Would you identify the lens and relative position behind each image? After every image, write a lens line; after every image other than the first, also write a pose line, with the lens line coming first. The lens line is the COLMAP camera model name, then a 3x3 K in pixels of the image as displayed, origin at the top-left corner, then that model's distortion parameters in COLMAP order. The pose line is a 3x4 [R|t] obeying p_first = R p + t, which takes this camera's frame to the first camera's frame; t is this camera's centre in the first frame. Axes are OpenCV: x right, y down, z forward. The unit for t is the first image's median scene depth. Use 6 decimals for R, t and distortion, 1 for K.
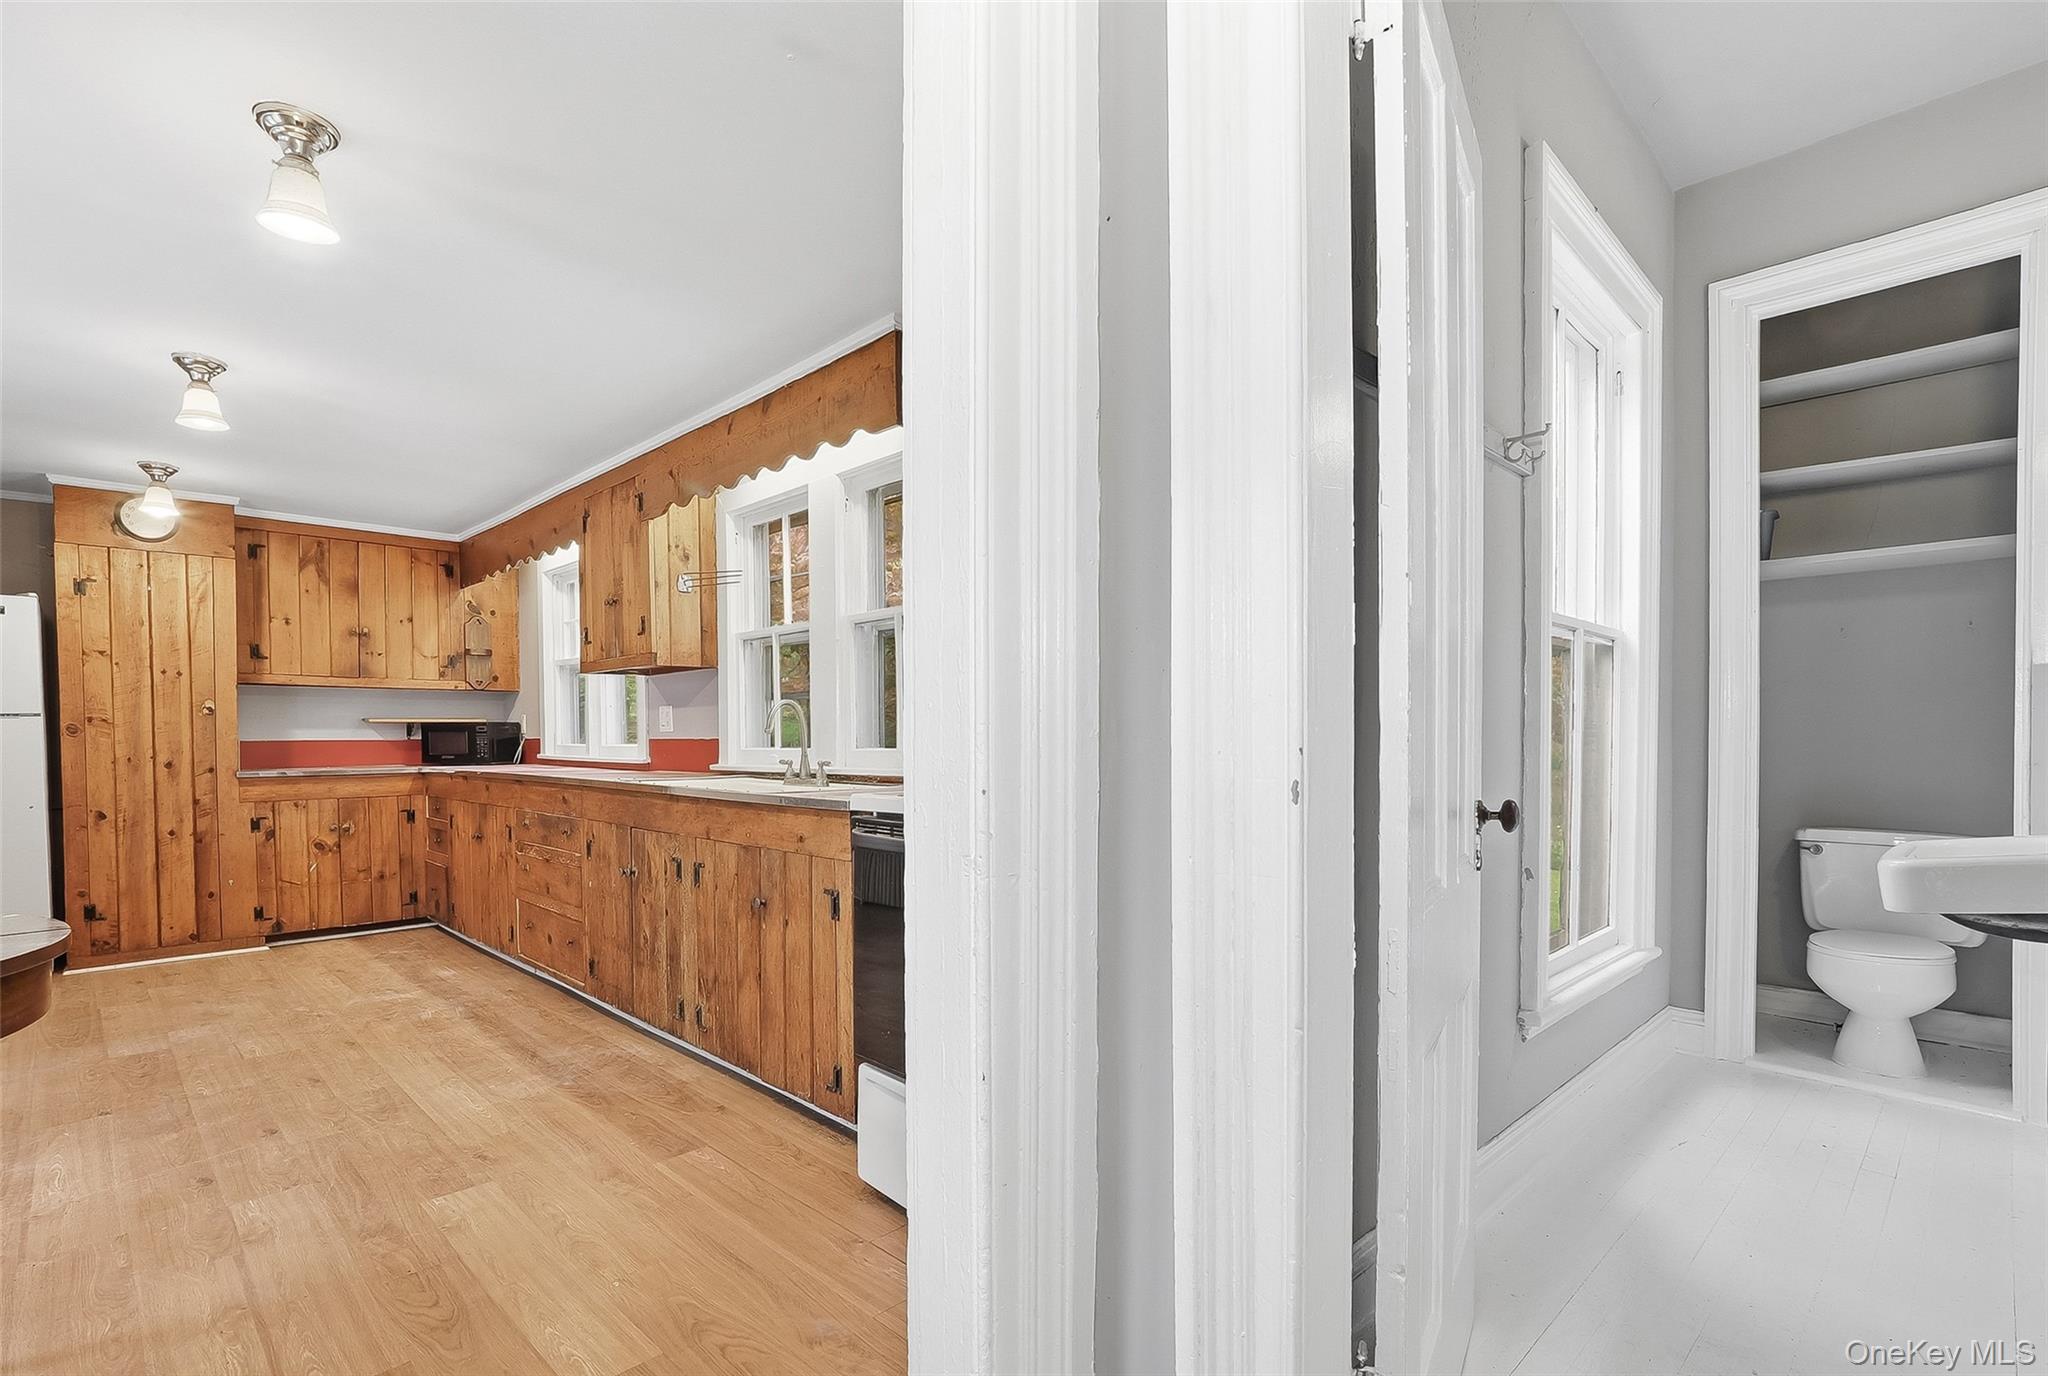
lens RADIAL K [[973.0, 0, 1020.5], [0, 973.0, 760.8], [0, 0, 1]] dist [-0.002047, 0.000963]
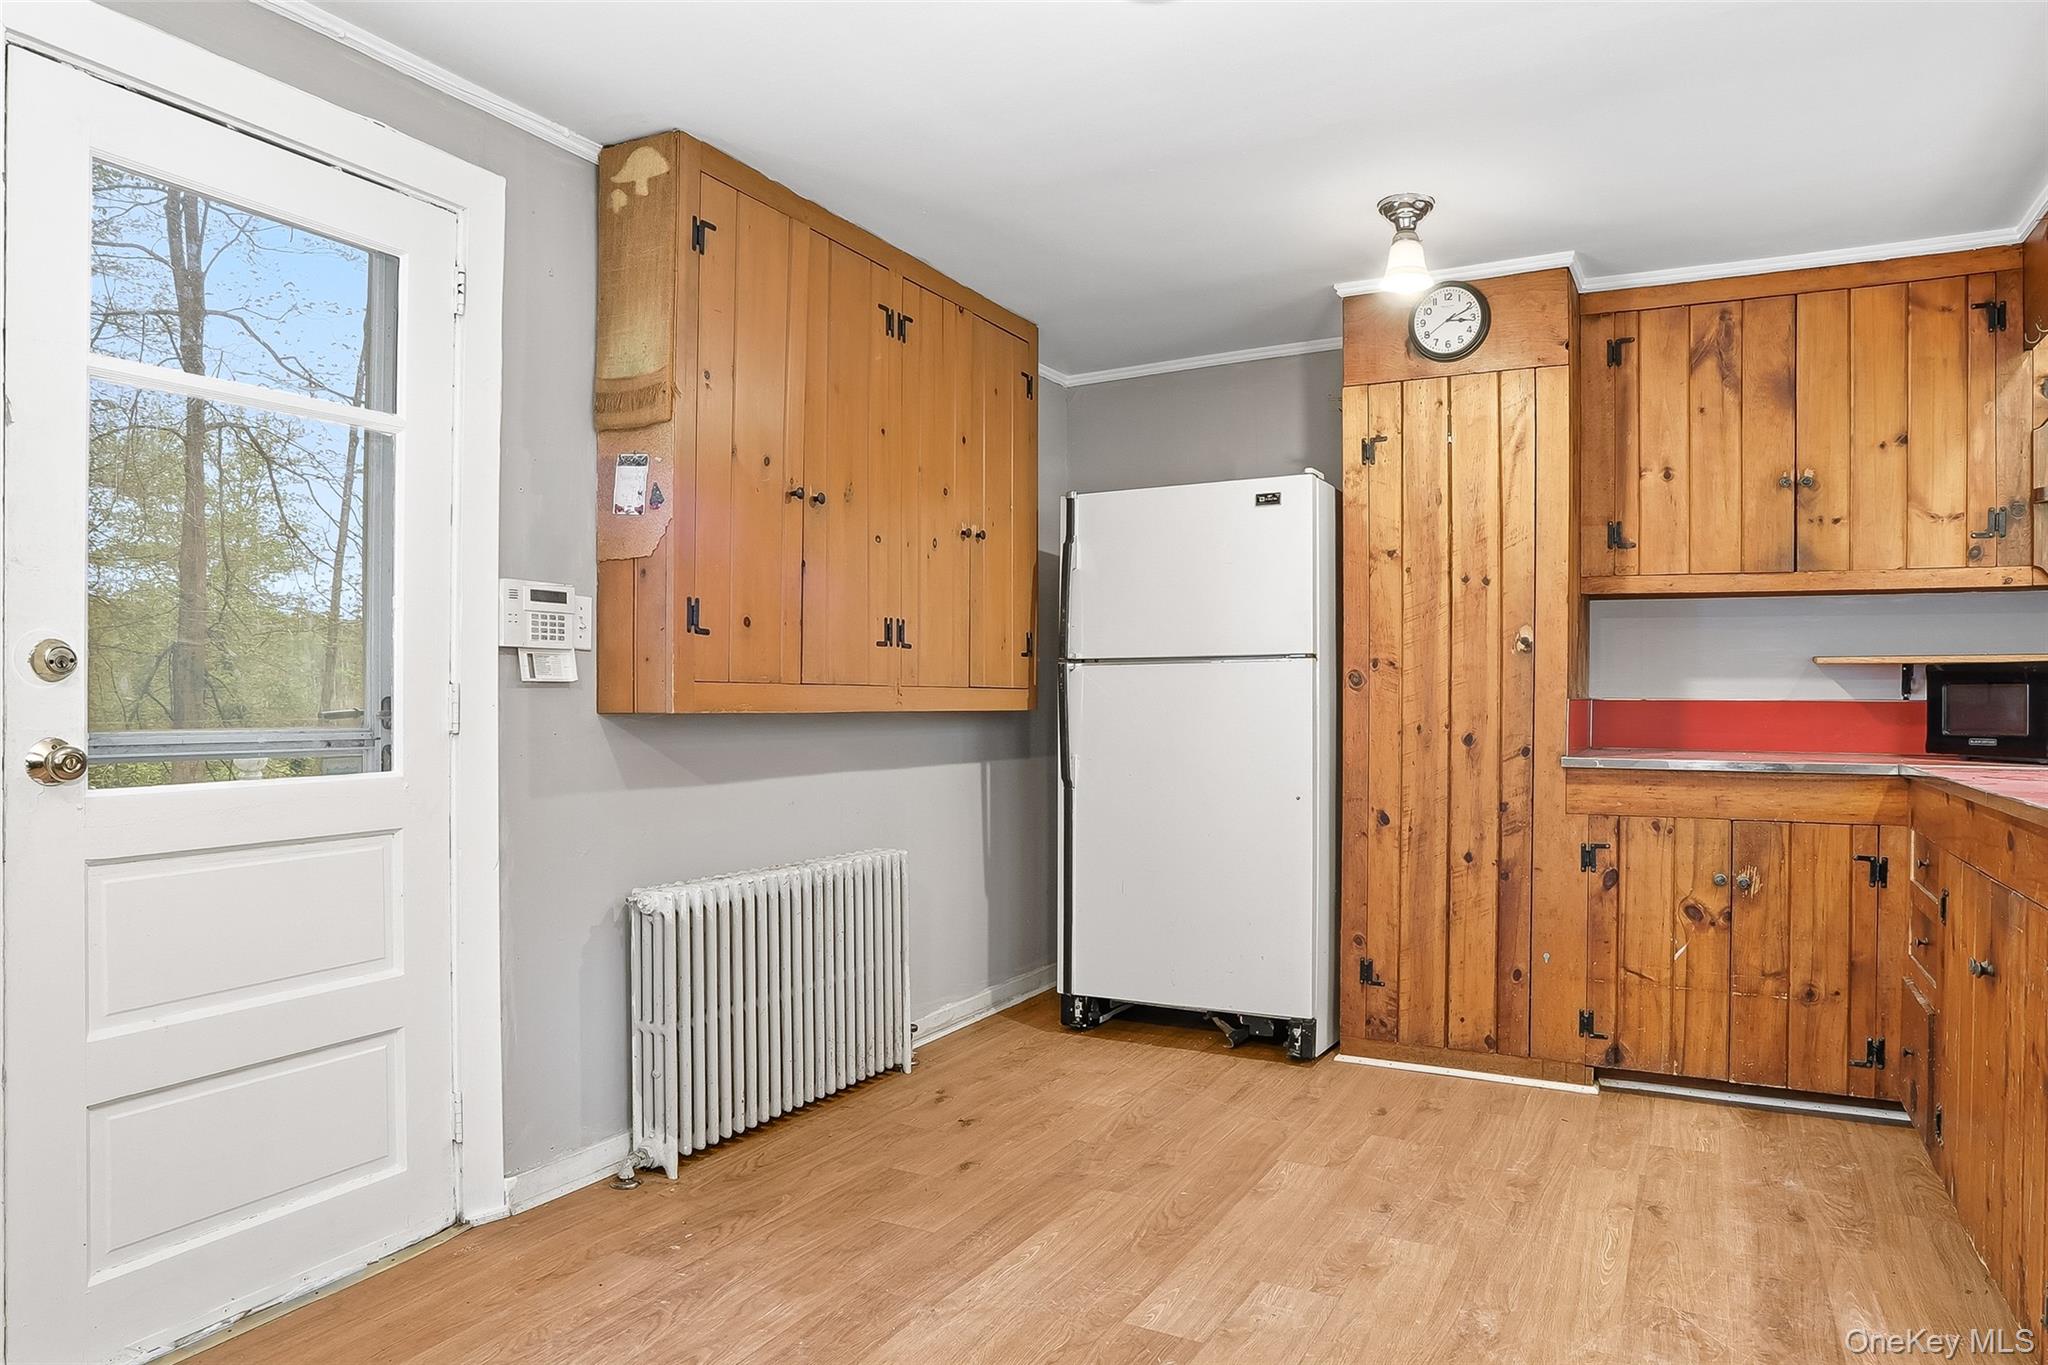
lens RADIAL K [[1325.3, 0, 1020.6], [0, 1325.3, 702.0], [0, 0, 1]] dist [-0.123788, 0.085811]
pose [[0.302532, 0.015005, -0.953021, -0.206693], [-0.030194, 0.999525, 0.006152, -0.014168], [0.952661, 0.026914, 0.302842, 0.488189]]
